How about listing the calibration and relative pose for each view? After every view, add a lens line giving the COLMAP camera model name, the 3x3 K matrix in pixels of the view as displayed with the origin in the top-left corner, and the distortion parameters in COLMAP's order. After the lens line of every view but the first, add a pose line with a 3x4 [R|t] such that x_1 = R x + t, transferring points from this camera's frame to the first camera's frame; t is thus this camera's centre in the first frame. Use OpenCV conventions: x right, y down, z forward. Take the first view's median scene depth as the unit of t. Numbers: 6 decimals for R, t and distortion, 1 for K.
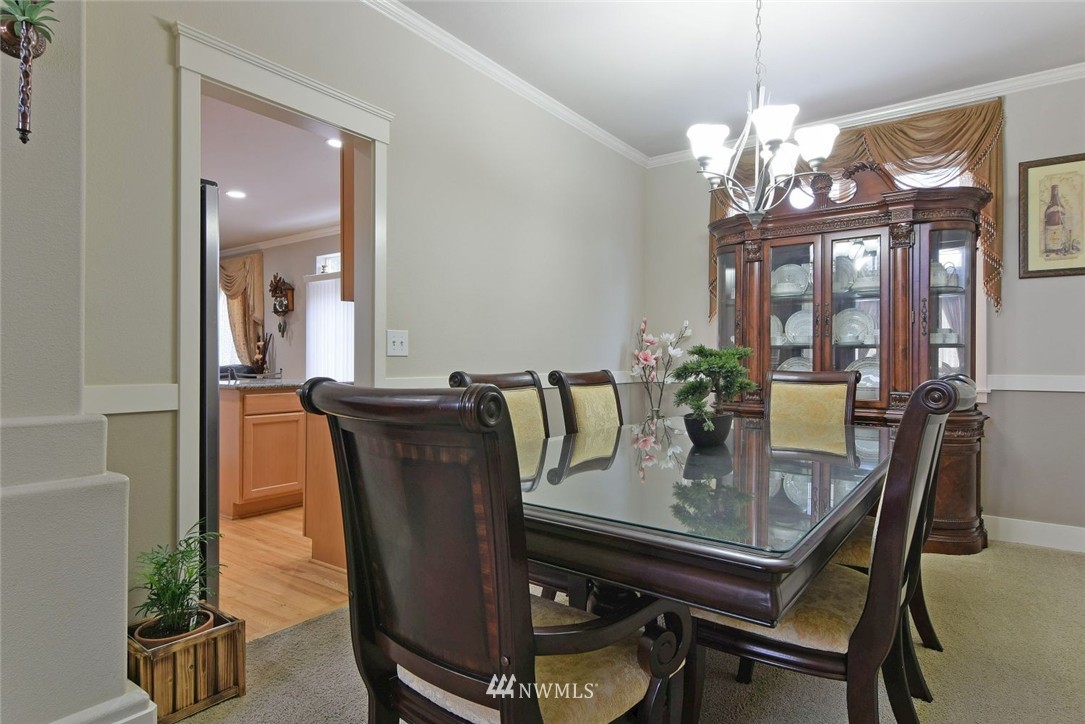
lens RADIAL K [[598.6, 0, 542.5], [0, 598.6, 362.0], [0, 0, 1]] dist [0.003409, -0.001570]
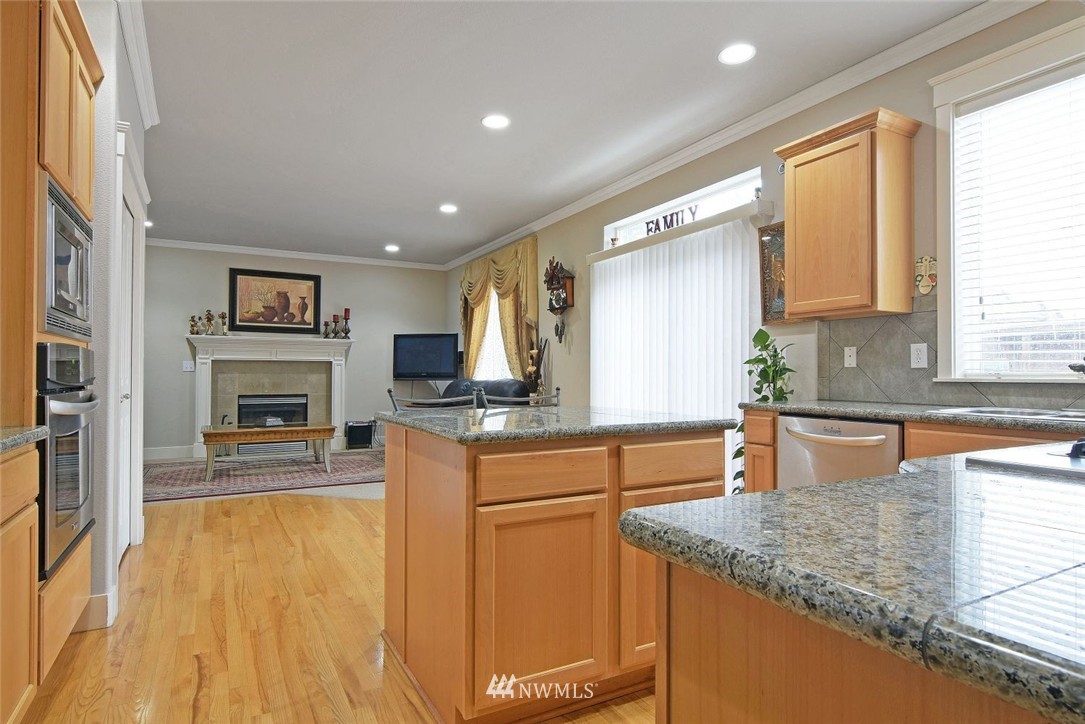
lens RADIAL K [[598.6, 0, 542.5], [0, 598.6, 362.0], [0, 0, 1]] dist [0.003409, -0.001570]
pose [[0.905024, -0.011007, -0.425219, -0.135779], [0.001934, 0.999761, -0.021763, -0.000957], [0.425357, 0.018874, 0.904829, 0.313188]]
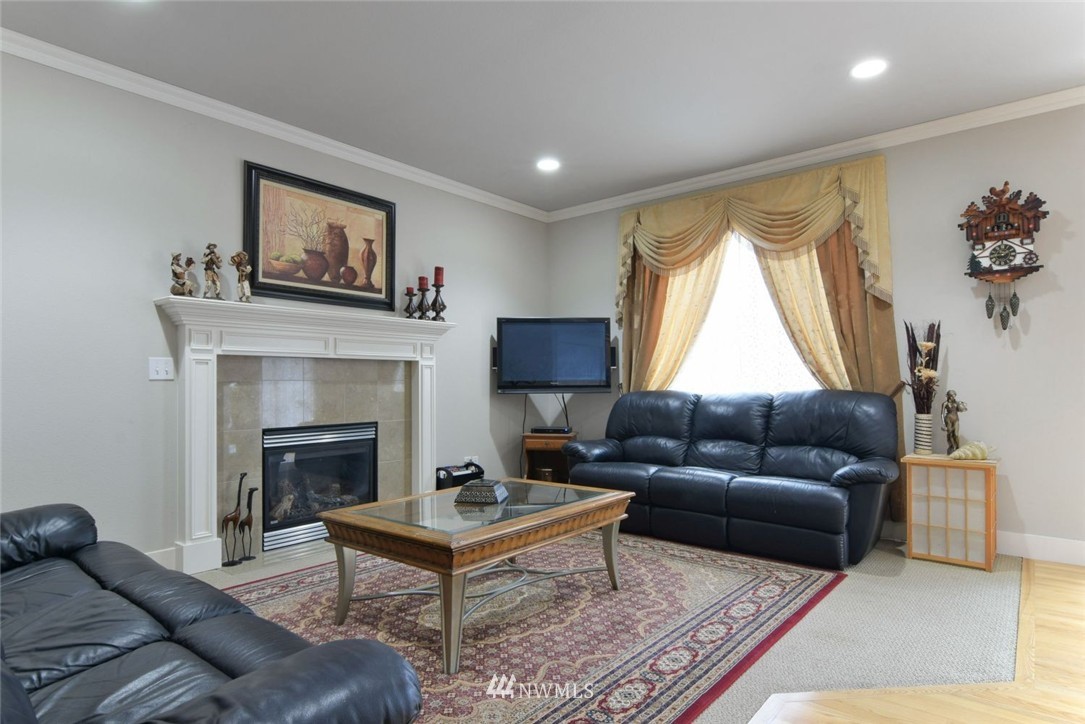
lens RADIAL K [[604.8, 0, 544.1], [0, 604.8, 377.6], [0, 0, 1]] dist [0.000576, -0.000519]
pose [[0.998120, -0.008793, -0.060656, -0.743256], [0.008353, 0.999937, -0.007495, -0.004098], [0.060718, 0.006974, 0.998131, 0.523778]]
